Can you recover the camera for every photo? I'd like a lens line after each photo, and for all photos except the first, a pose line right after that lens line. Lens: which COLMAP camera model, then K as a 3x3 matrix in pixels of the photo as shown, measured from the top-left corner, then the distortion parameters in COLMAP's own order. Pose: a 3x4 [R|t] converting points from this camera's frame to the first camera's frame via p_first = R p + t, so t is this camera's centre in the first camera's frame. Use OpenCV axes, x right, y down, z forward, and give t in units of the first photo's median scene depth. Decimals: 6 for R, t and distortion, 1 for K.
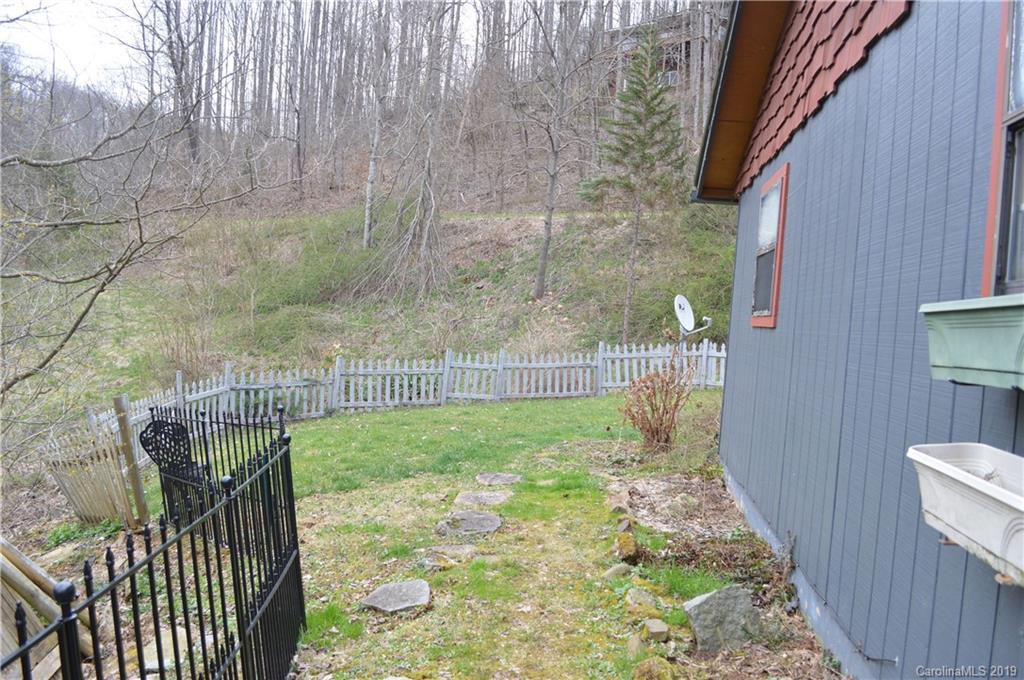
lens RADIAL K [[870.0, 0, 512.0], [0, 870.0, 340.0], [0, 0, 1]] dist [-0.070485, -0.000139]
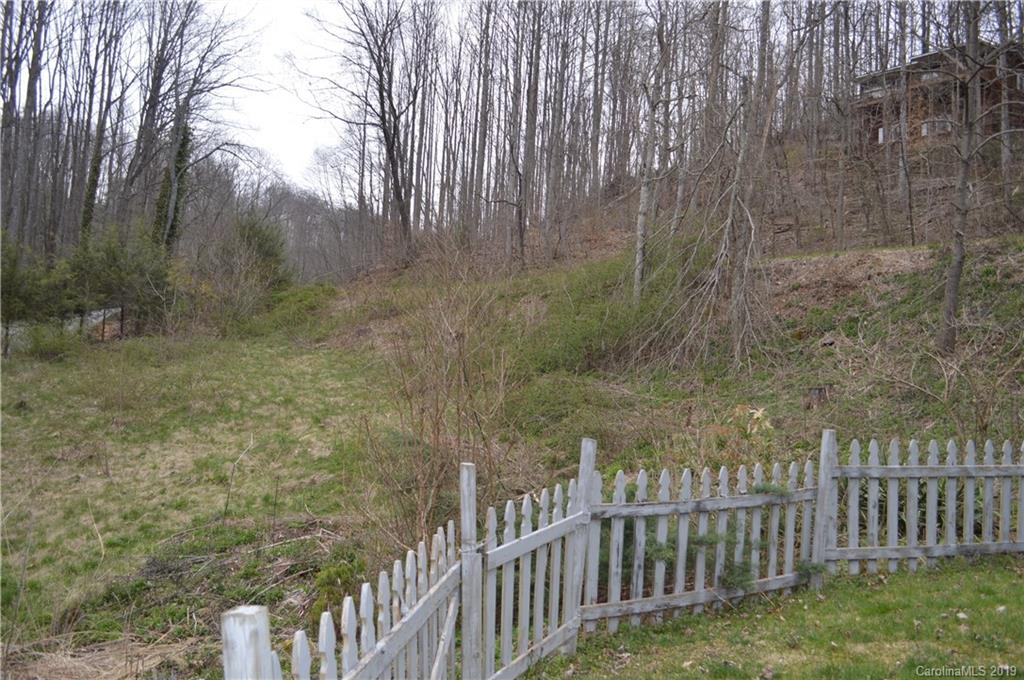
lens RADIAL K [[870.0, 0, 512.0], [0, 870.0, 340.0], [0, 0, 1]] dist [-0.070485, -0.000139]
pose [[0.975724, -0.016702, -0.218366, -0.142174], [-0.007384, 0.994012, -0.109019, 0.012127], [0.218879, 0.107985, 0.969758, 0.328819]]
